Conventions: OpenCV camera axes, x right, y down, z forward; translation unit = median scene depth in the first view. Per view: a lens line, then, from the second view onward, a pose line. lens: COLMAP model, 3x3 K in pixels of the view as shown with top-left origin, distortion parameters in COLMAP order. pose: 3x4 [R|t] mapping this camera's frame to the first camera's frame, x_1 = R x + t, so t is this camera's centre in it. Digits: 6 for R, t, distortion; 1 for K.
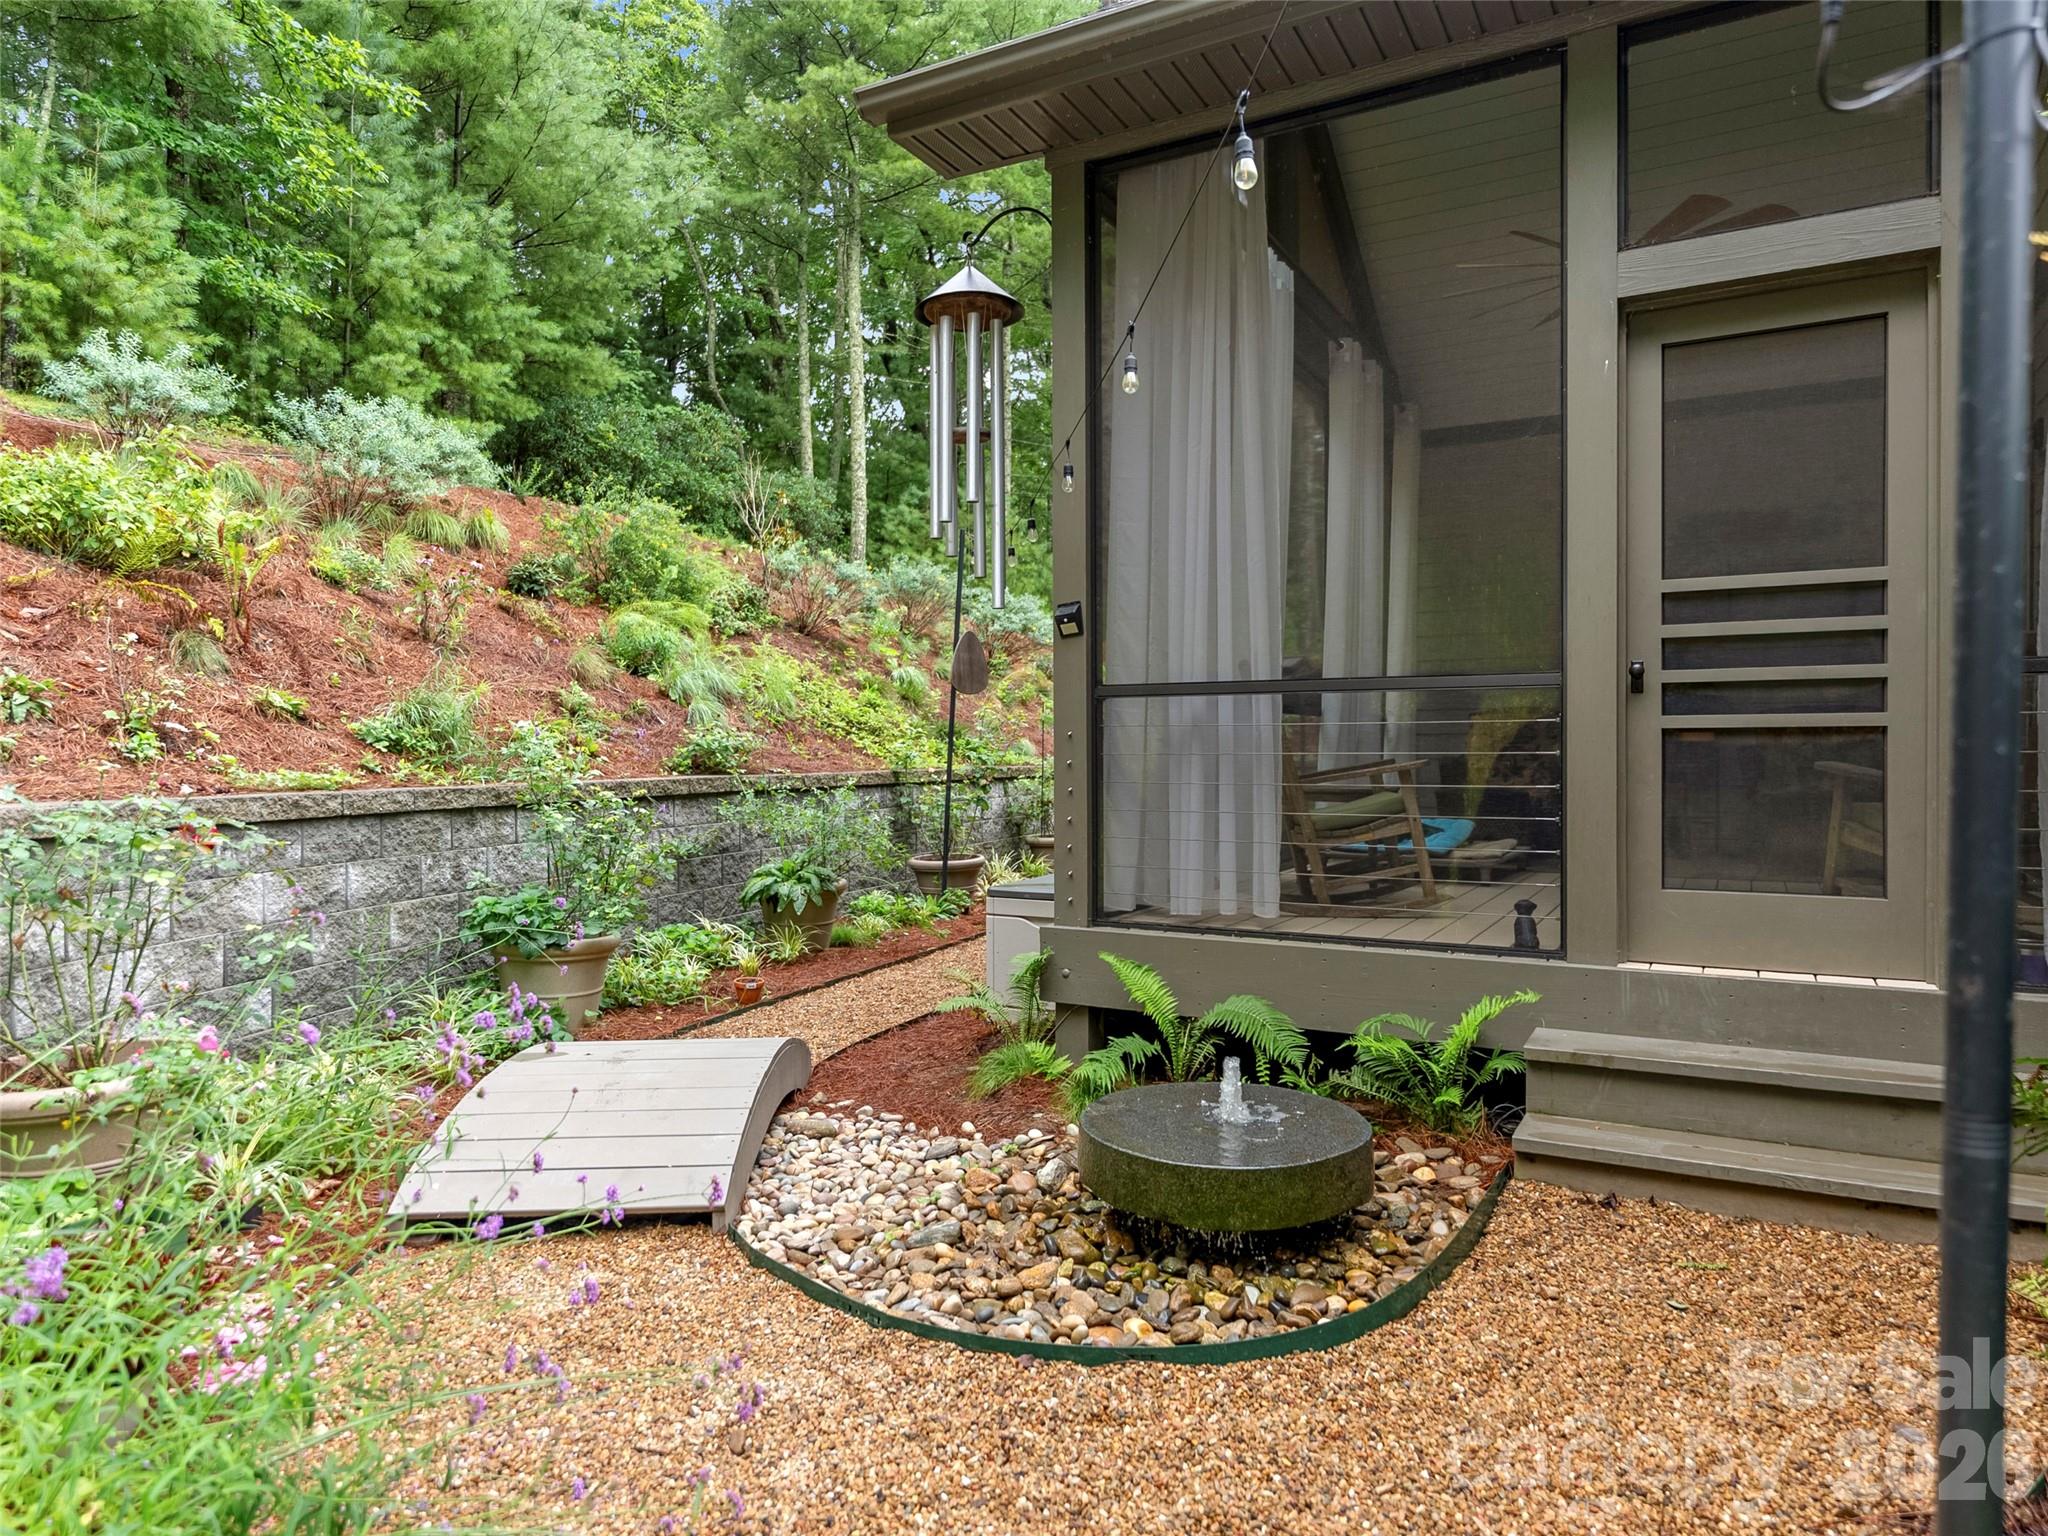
lens RADIAL K [[1246.7, 0, 1021.3], [0, 1246.7, 769.7], [0, 0, 1]] dist [-0.008328, -0.002556]
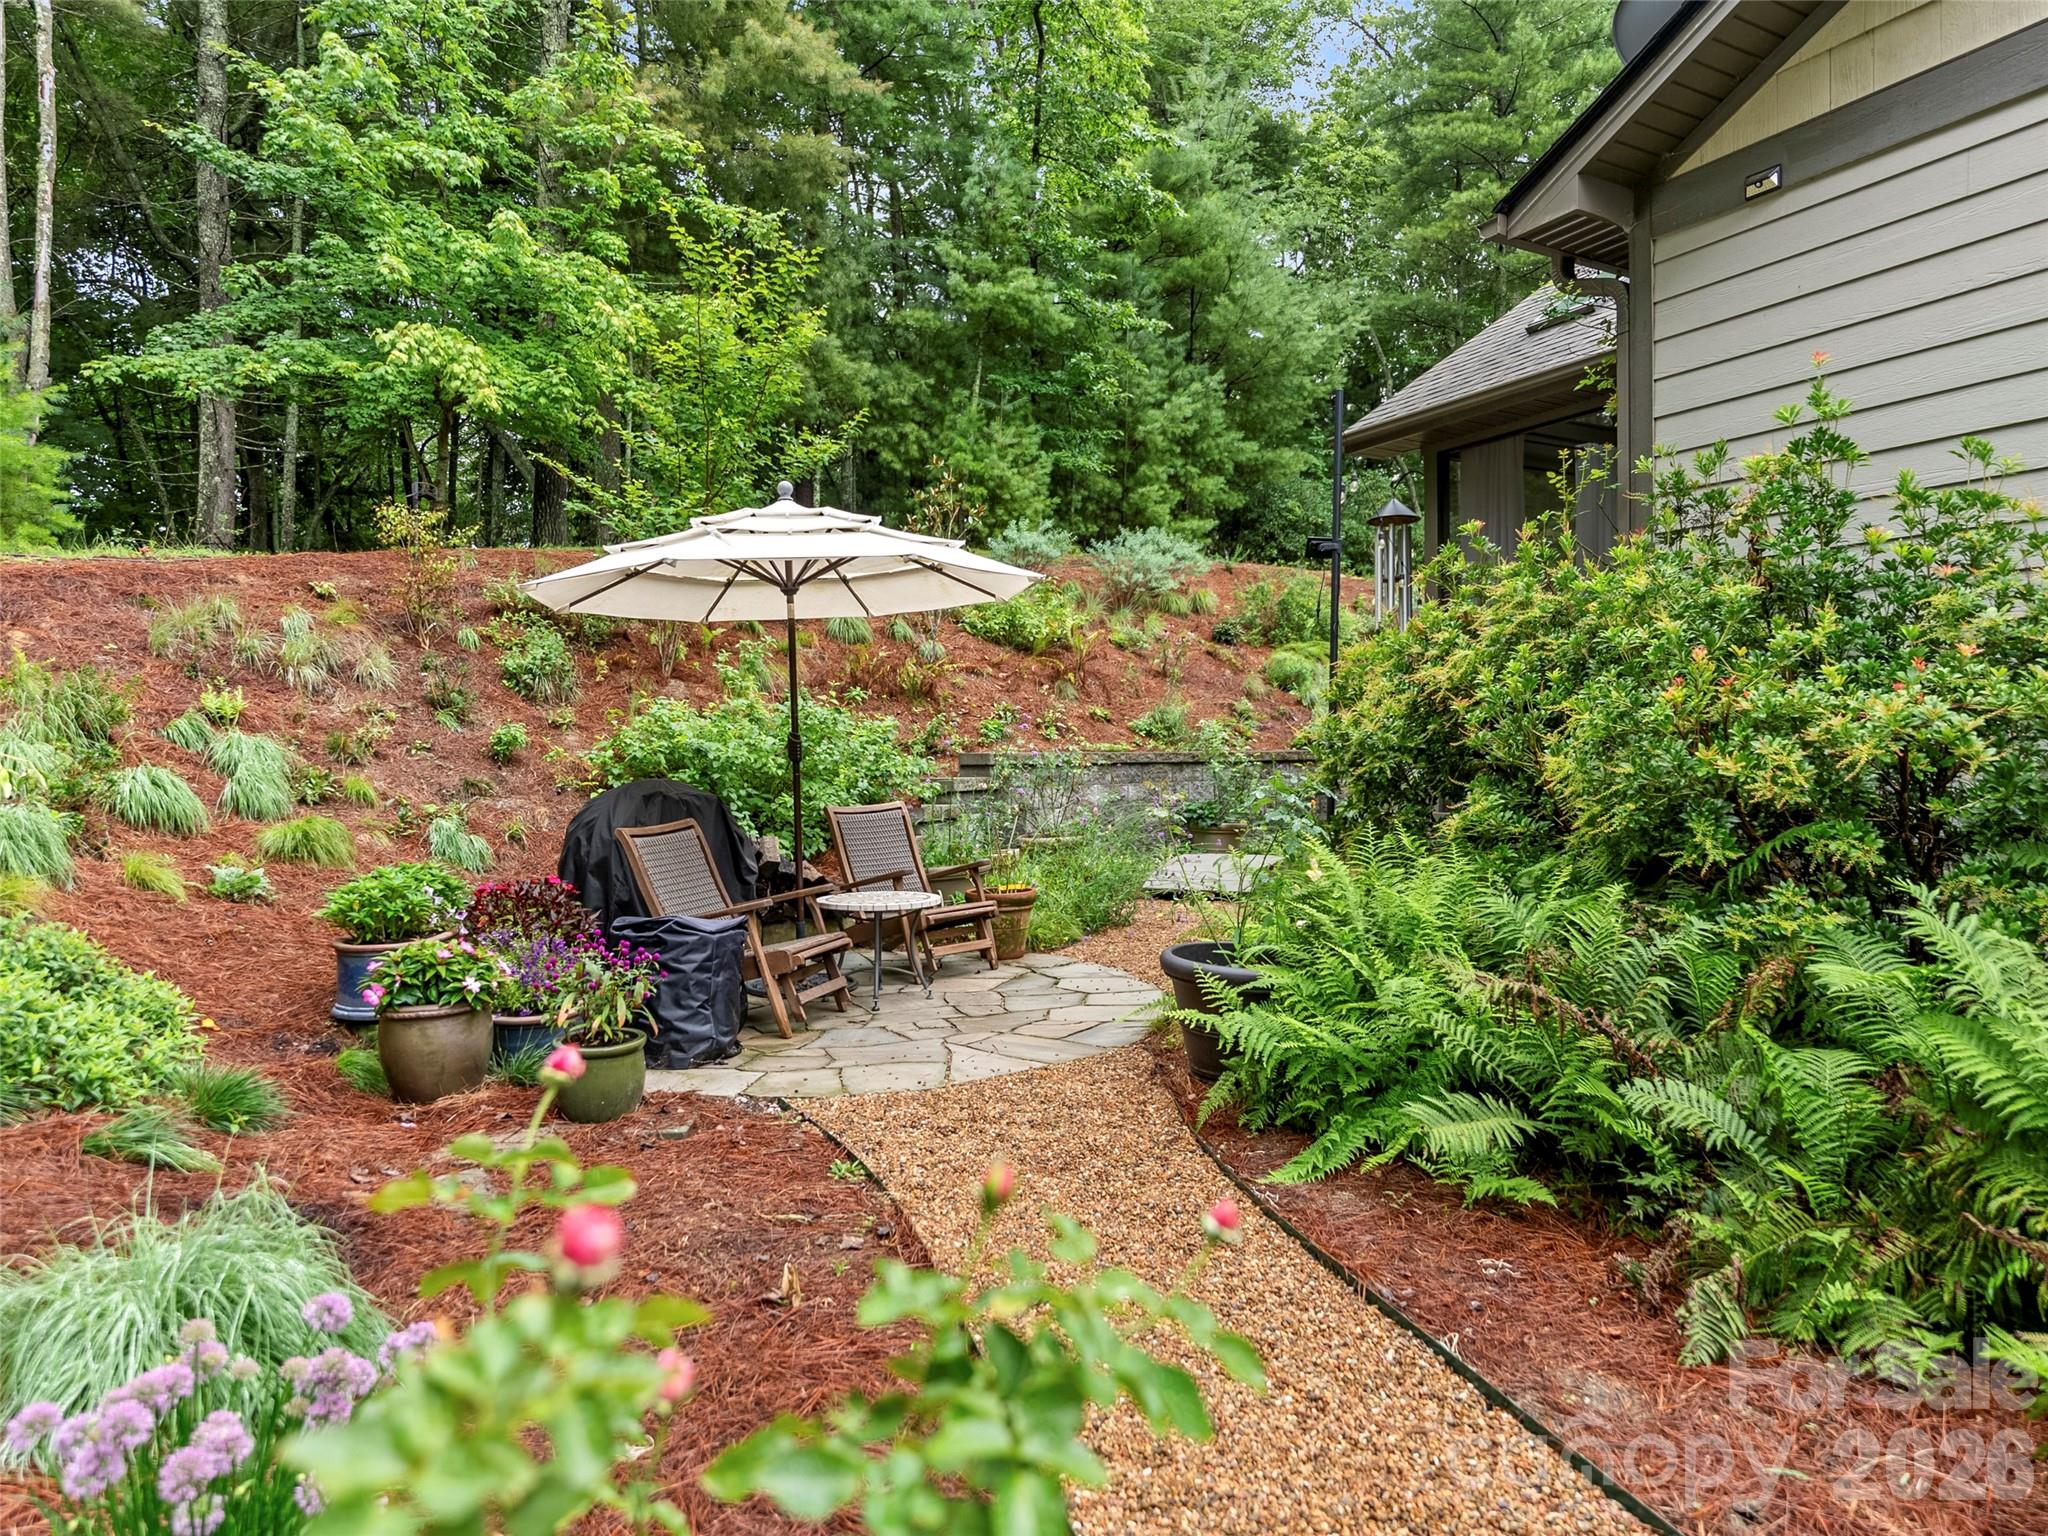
lens RADIAL K [[1246.7, 0, 1023.0], [0, 1246.7, 765.2], [0, 0, 1]] dist [-0.008328, -0.002556]
pose [[0.839320, 0.003829, -0.543624, 0.256039], [-0.004342, 0.999991, 0.000340, 0.019602], [0.543620, 0.002076, 0.839329, -0.487020]]
